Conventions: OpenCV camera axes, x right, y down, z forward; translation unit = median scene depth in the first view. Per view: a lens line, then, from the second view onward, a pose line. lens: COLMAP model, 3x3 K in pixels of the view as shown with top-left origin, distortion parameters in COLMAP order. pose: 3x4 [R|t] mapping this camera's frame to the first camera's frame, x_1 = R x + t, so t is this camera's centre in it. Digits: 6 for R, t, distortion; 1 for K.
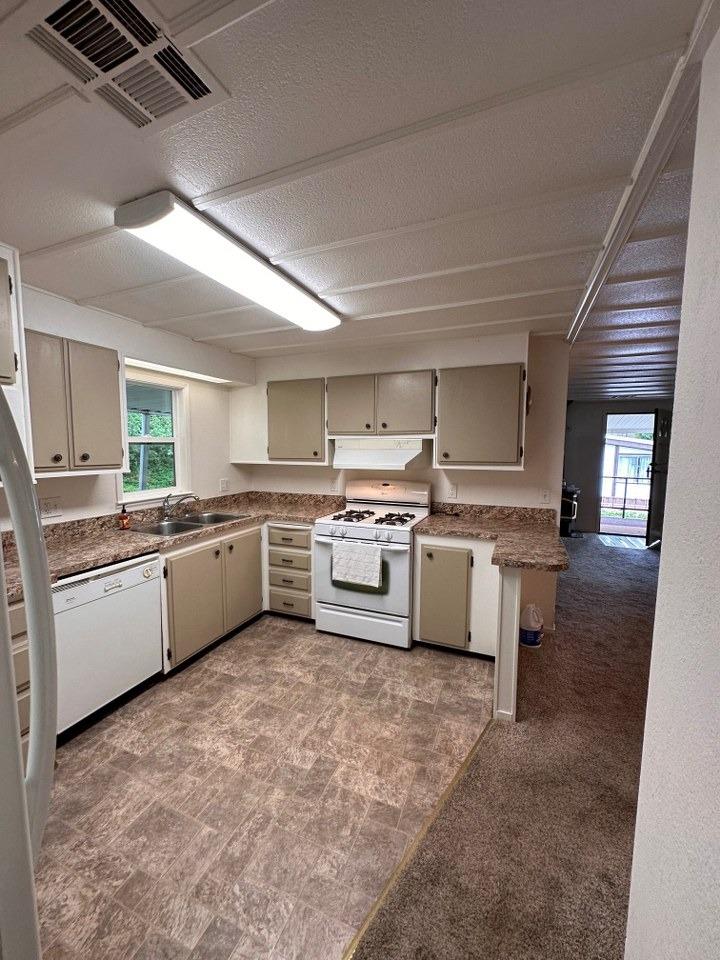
lens RADIAL K [[383.3, 0, 360.0], [0, 383.3, 480.0], [0, 0, 1]] dist [-0.001623, 0.001155]
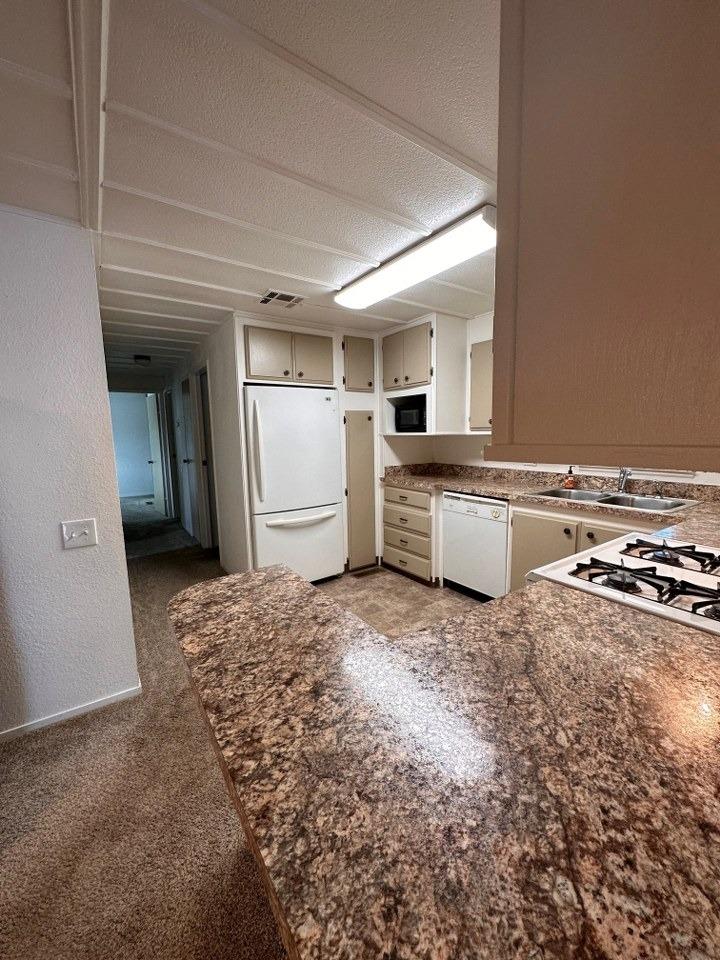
lens RADIAL K [[383.3, 0, 360.0], [0, 383.3, 480.0], [0, 0, 1]] dist [-0.001623, 0.001155]
pose [[-0.541226, 0.110092, -0.833639, 0.636751], [-0.059623, 0.983873, 0.168641, -0.044816], [0.838761, 0.140977, -0.525933, 1.141050]]
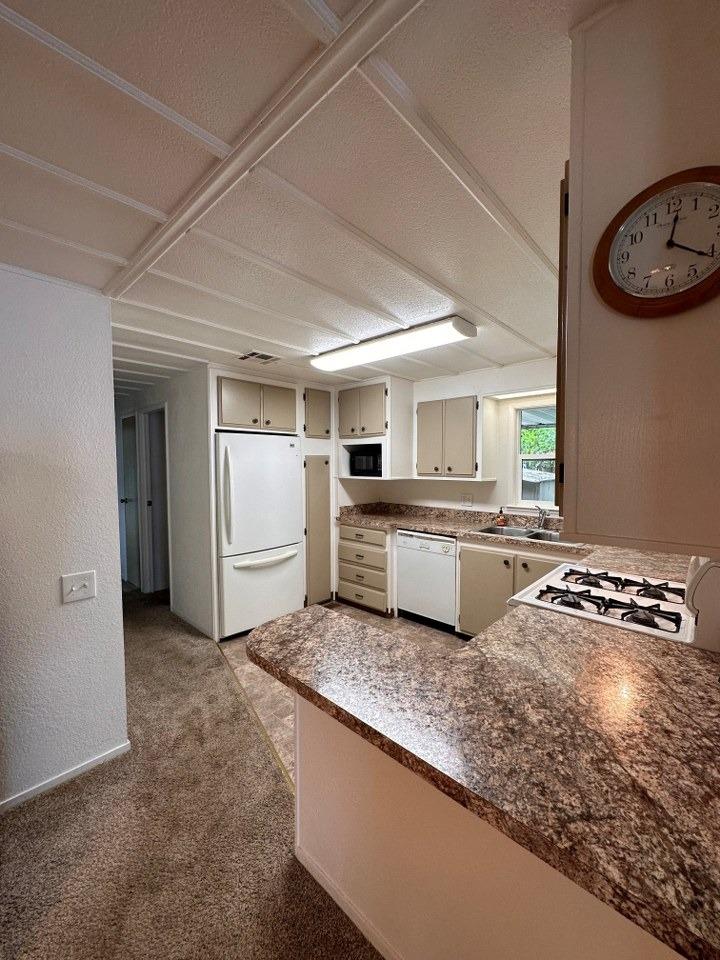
lens RADIAL K [[383.3, 0, 360.0], [0, 383.3, 480.0], [0, 0, 1]] dist [-0.001623, 0.001155]
pose [[-0.346471, 0.039164, -0.937243, 0.813631], [-0.082690, 0.993964, 0.072103, -0.085885], [0.934409, 0.102482, -0.341141, 1.047508]]
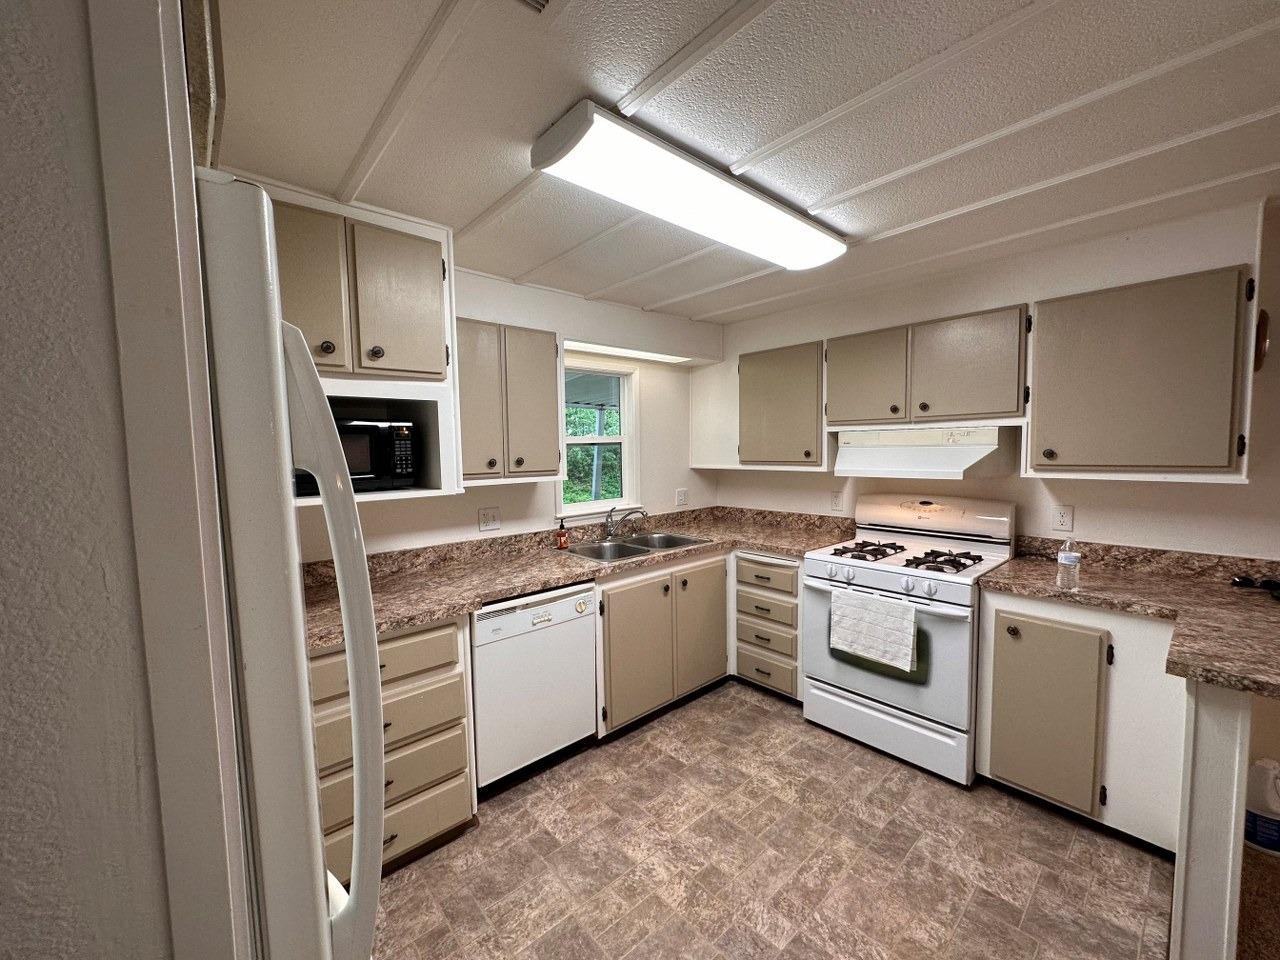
lens RADIAL K [[511.1, 0, 639.6], [0, 511.1, 480.7], [0, 0, 1]] dist [-0.001623, 0.001155]
pose [[0.901107, 0.010119, -0.433479, 0.010546], [-0.017647, 0.999755, -0.013347, -0.006454], [0.433238, 0.019677, 0.901065, 0.083931]]
